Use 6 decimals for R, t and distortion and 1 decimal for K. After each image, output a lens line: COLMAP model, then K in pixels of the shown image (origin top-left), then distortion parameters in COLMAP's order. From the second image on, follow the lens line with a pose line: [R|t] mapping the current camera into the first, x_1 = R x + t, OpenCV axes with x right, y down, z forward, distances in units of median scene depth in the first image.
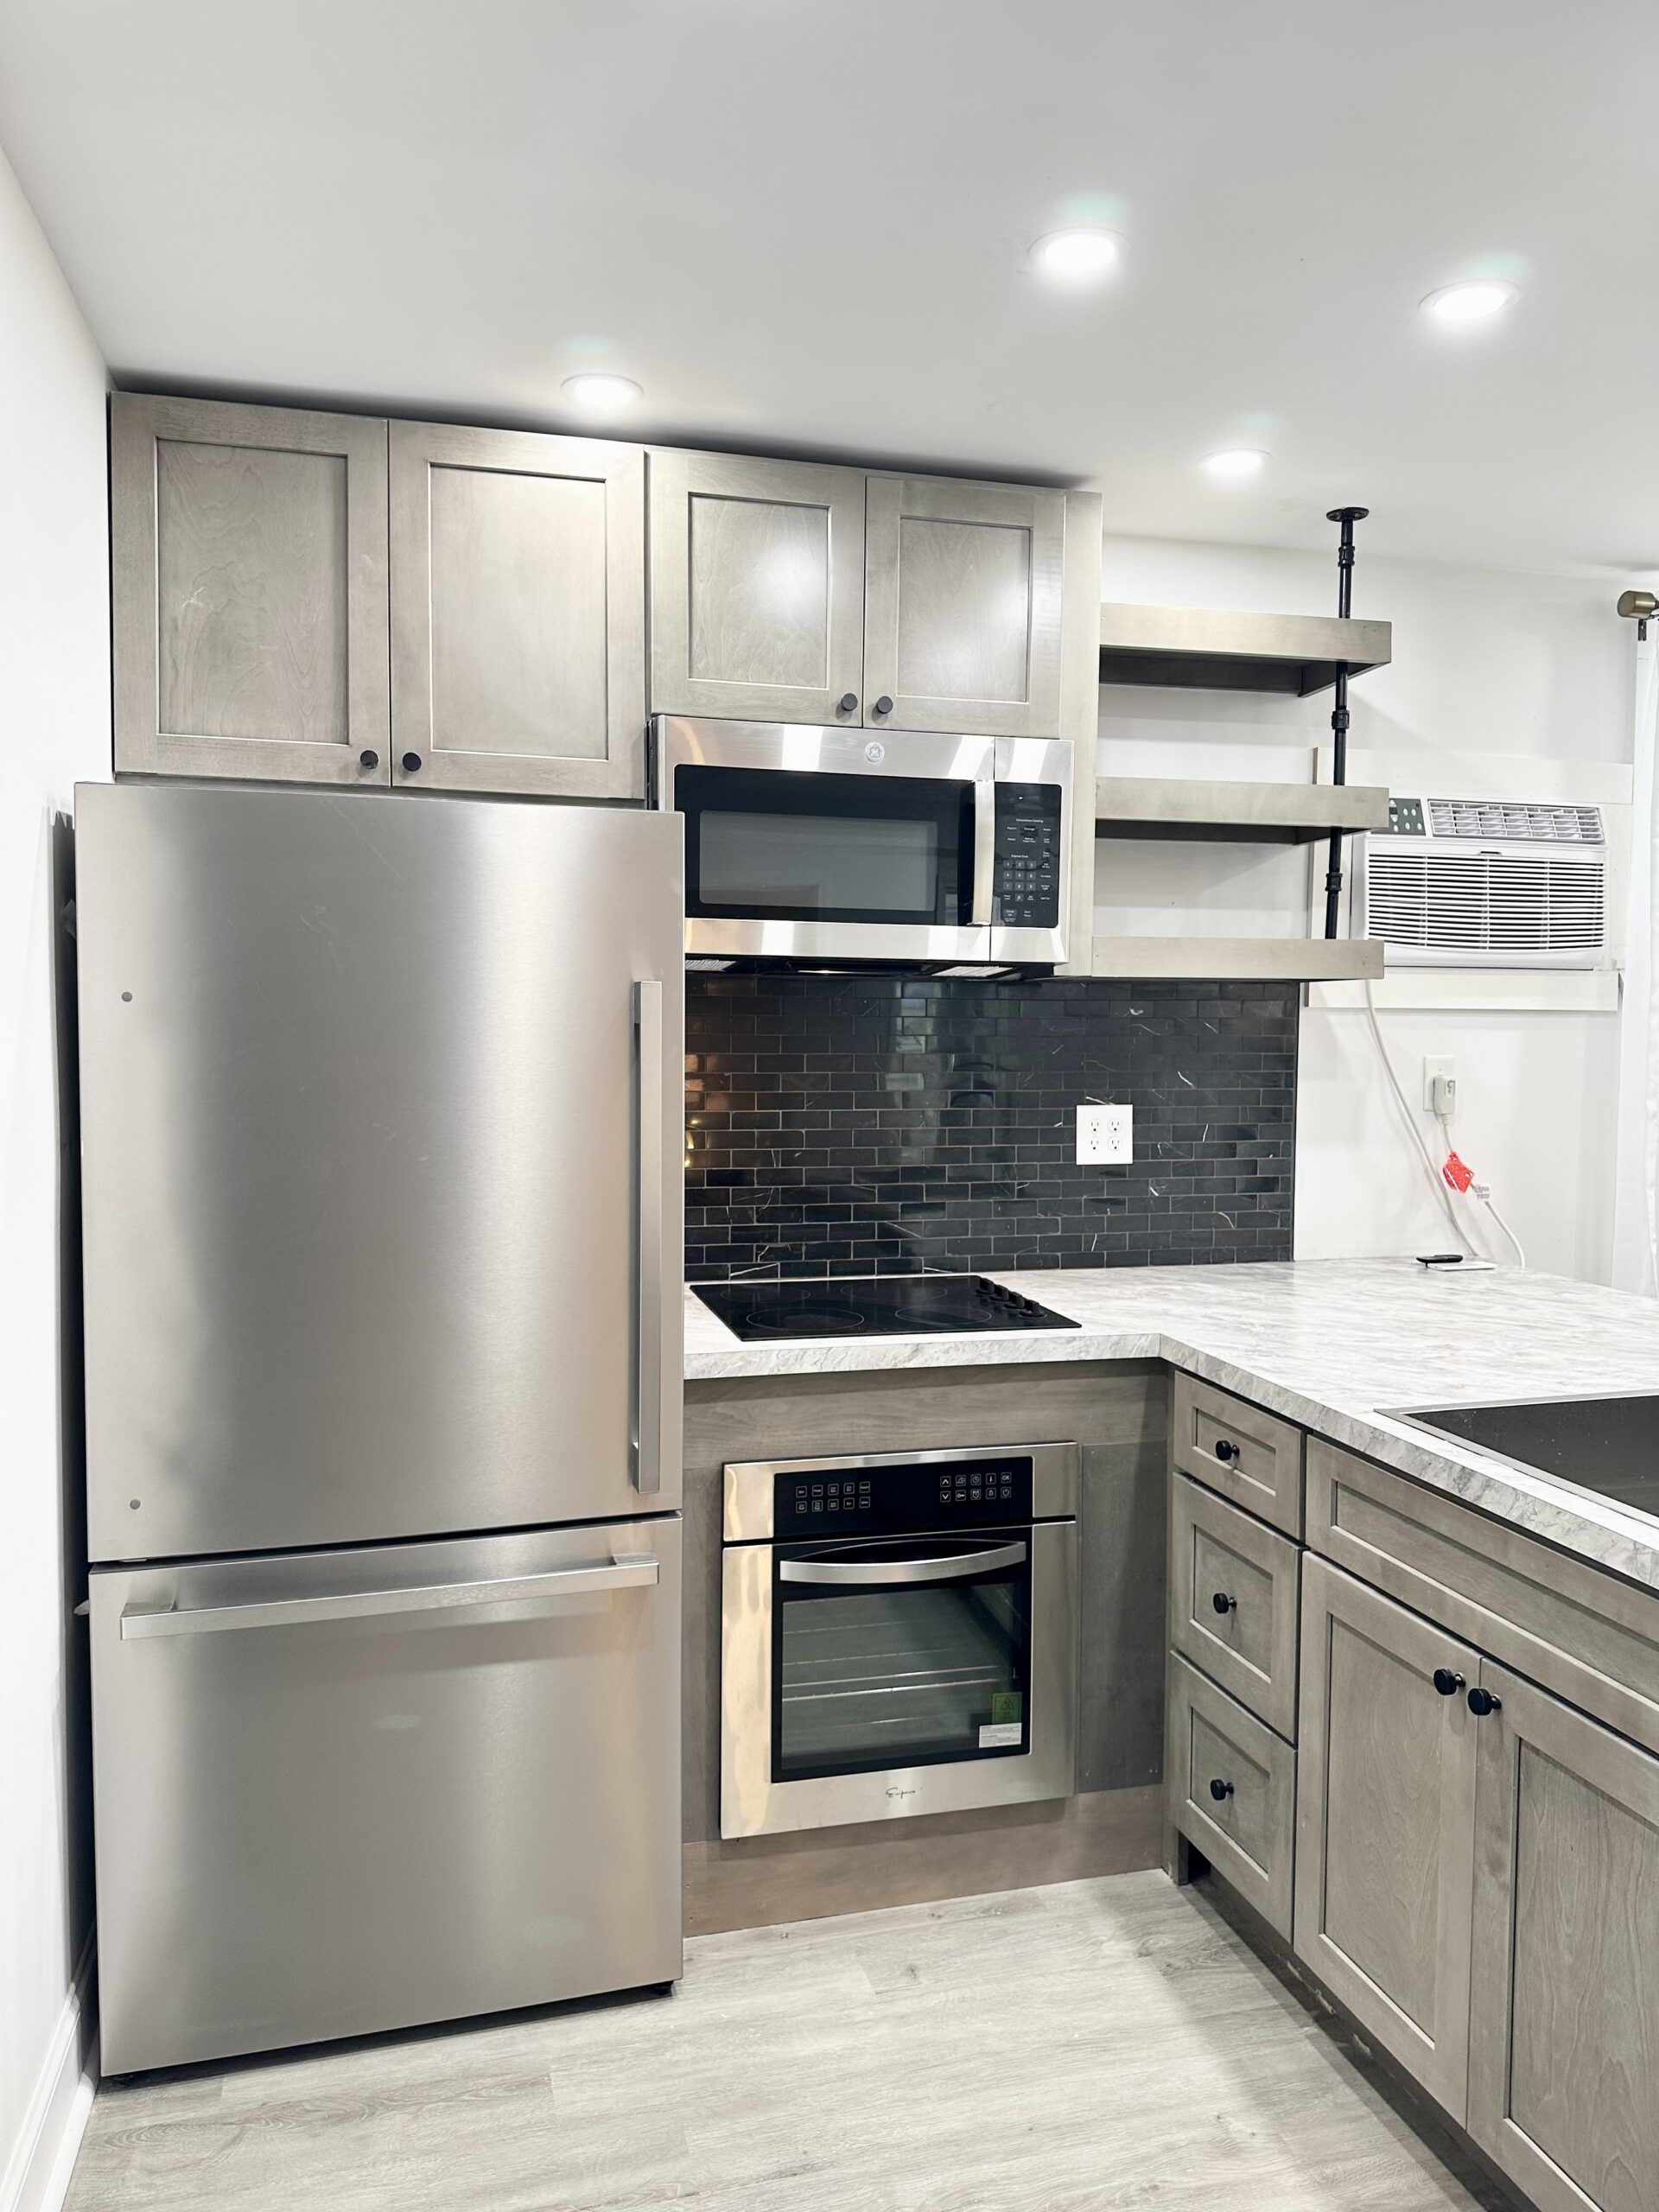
lens RADIAL K [[1564.3, 0, 829.5], [0, 1564.3, 1106.0], [0, 0, 1]] dist [0.044395, -0.054898]
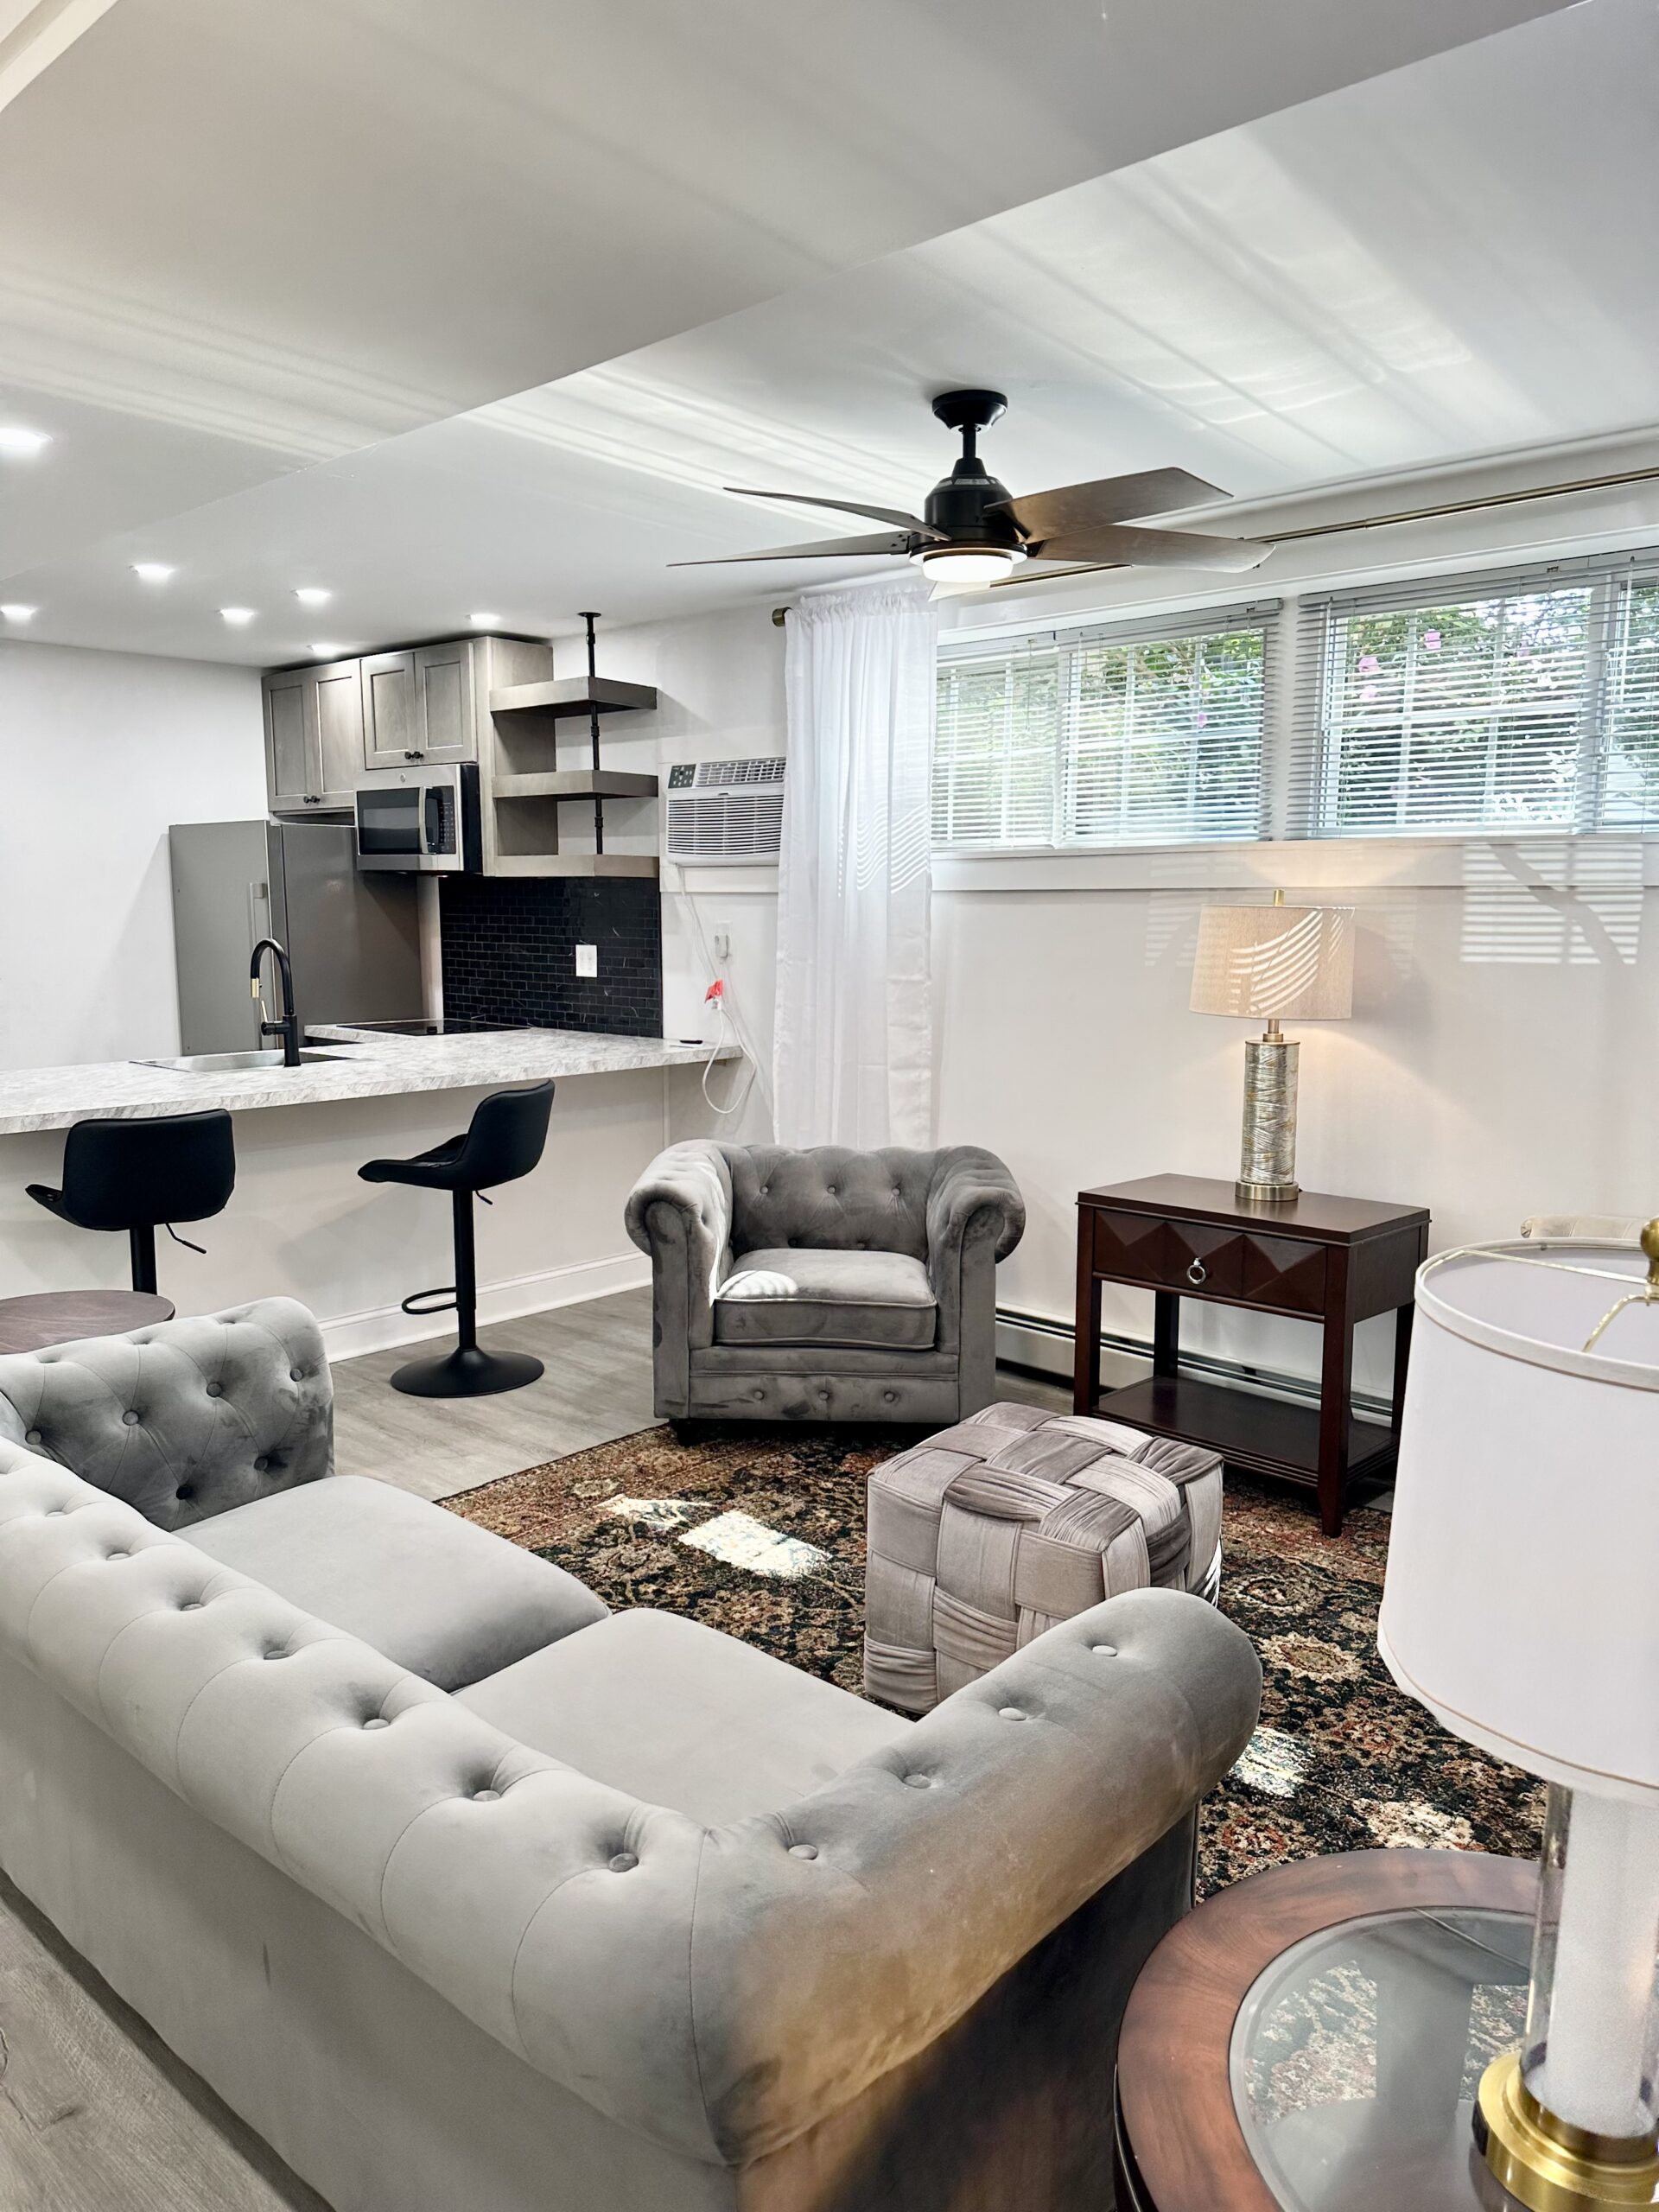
lens RADIAL K [[1587.2, 0, 829.5], [0, 1587.2, 1106.0], [0, 0, 1]] dist [0.189956, -0.000646]
pose [[0.521089, 0.100624, -0.847550, 2.245221], [-0.046886, 0.994901, 0.089292, 0.007617], [0.852213, -0.006791, 0.523150, 0.272248]]
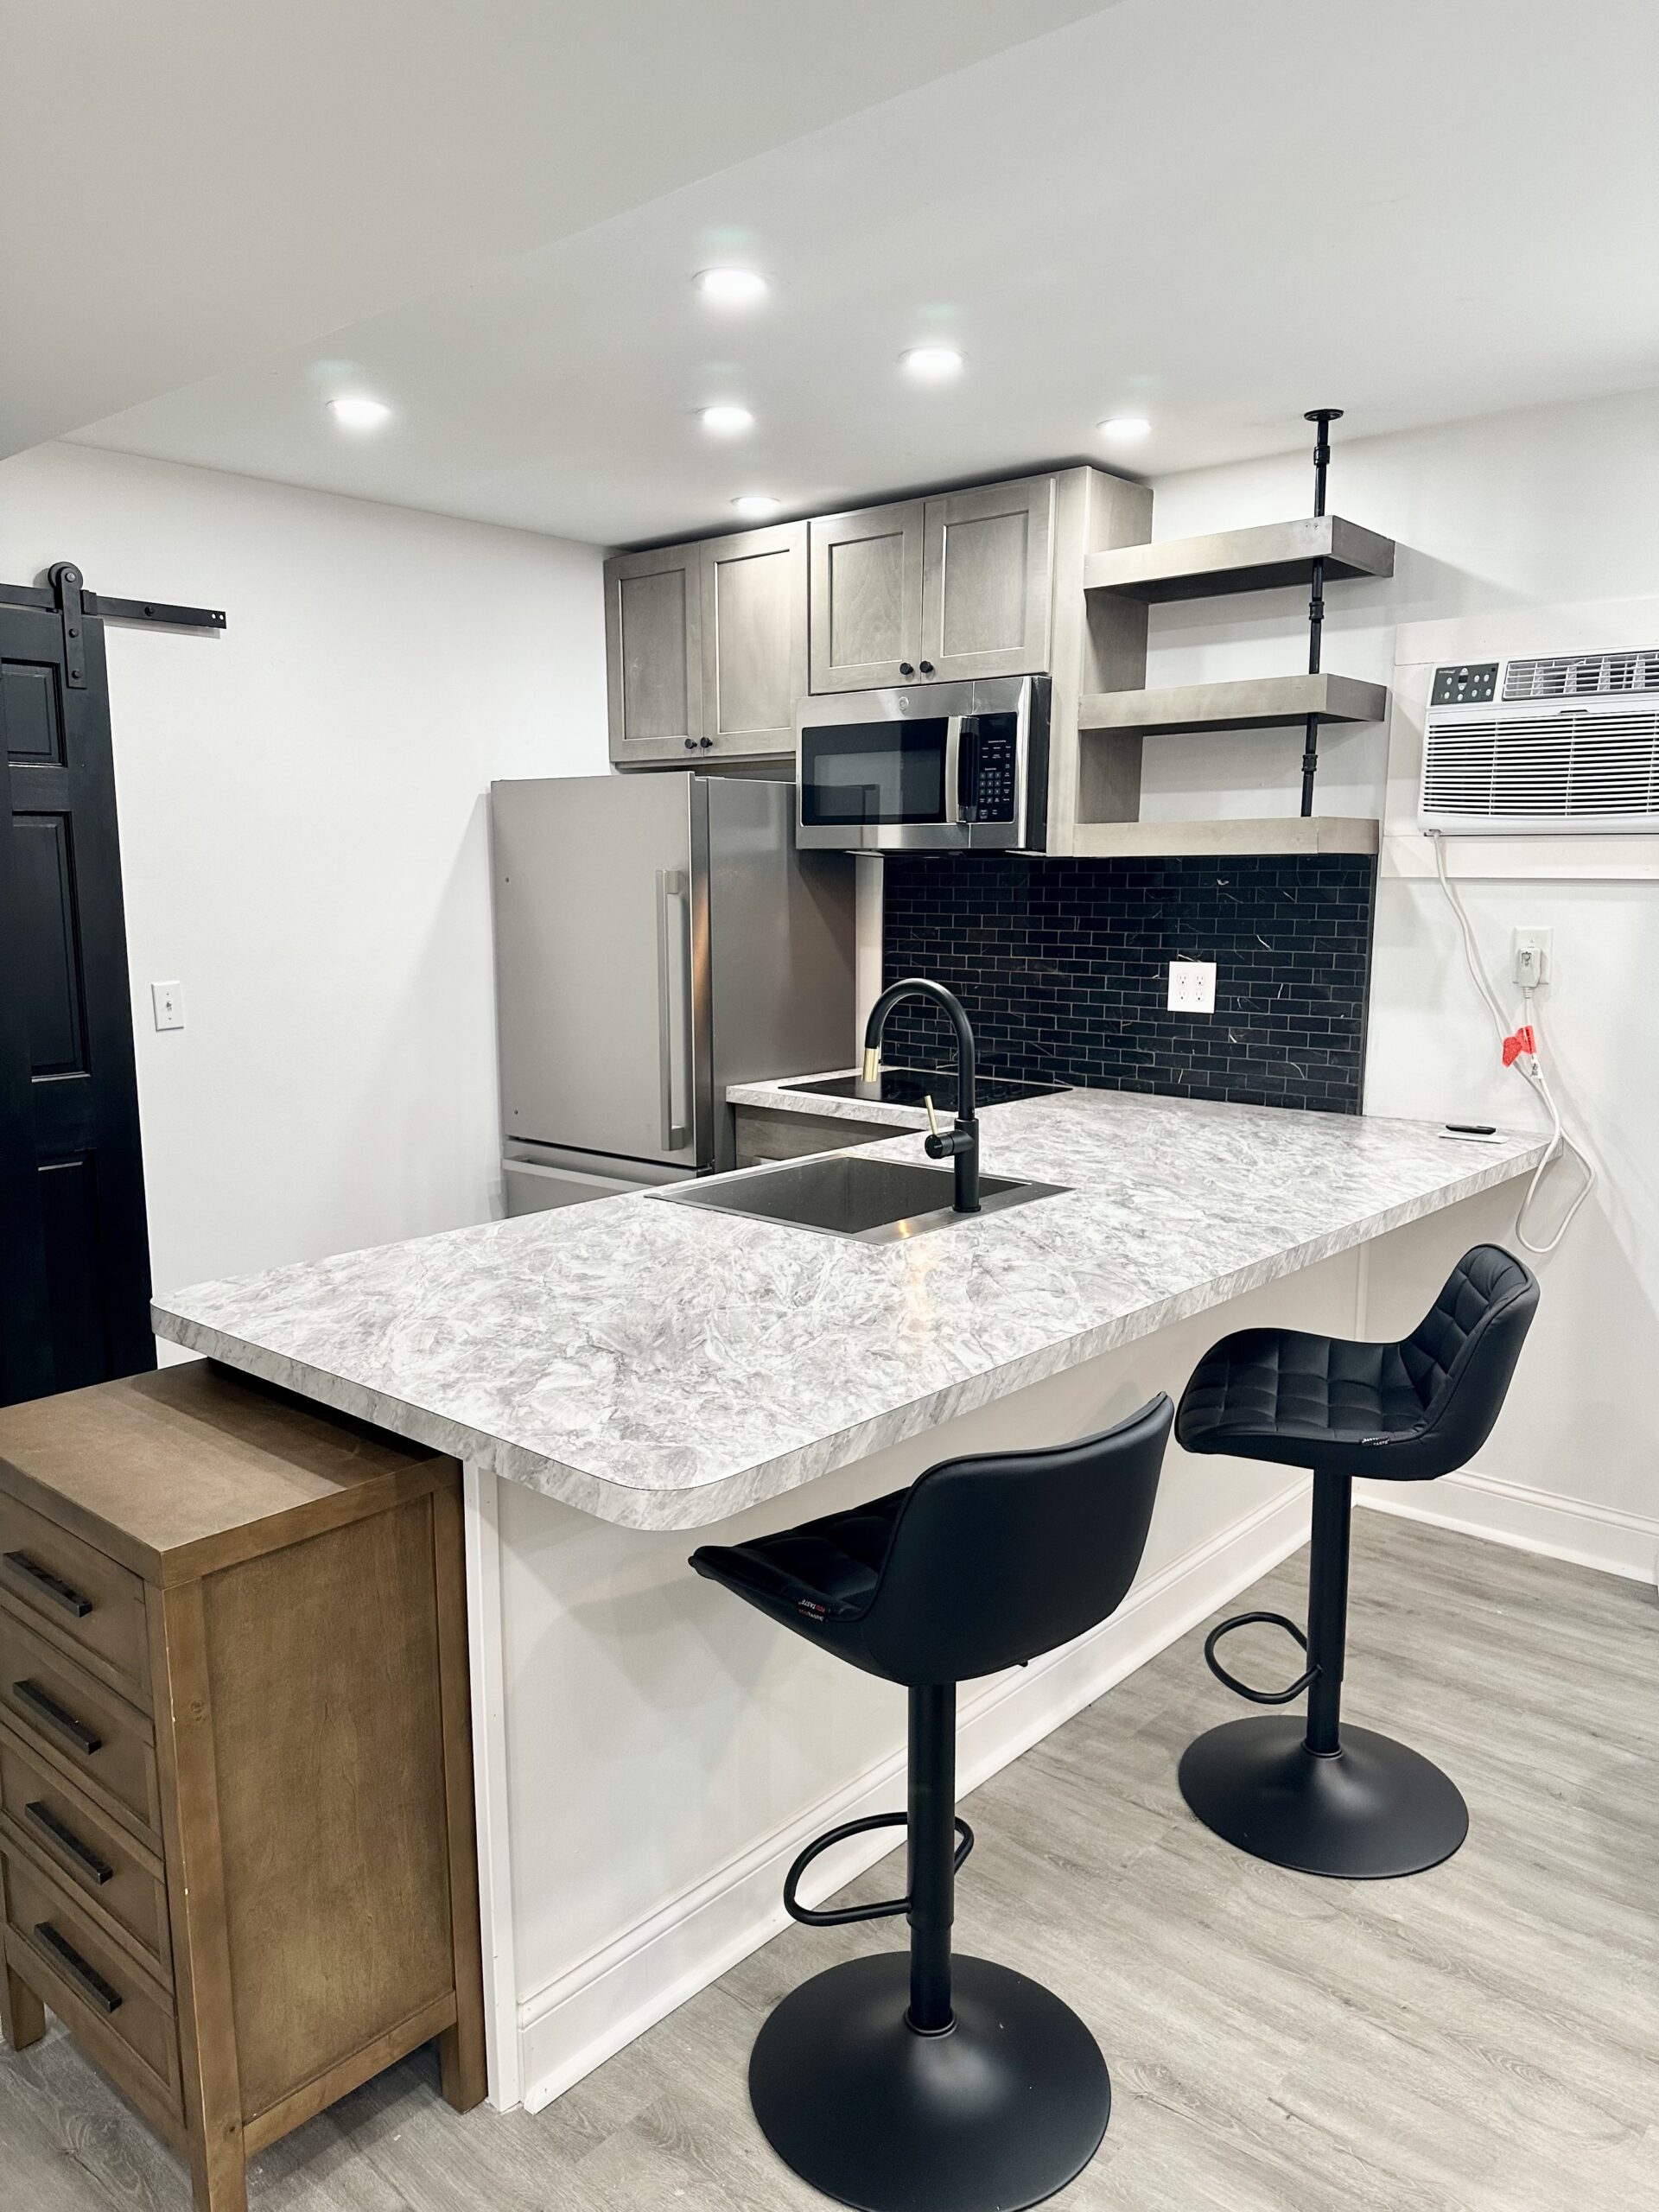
lens RADIAL K [[1564.3, 0, 829.5], [0, 1564.3, 1106.0], [0, 0, 1]] dist [0.044395, -0.054898]
pose [[0.561191, 0.115709, -0.819558, 1.144524], [-0.041725, 0.992876, 0.111607, -0.015314], [0.826634, -0.028437, 0.562021, 0.111930]]
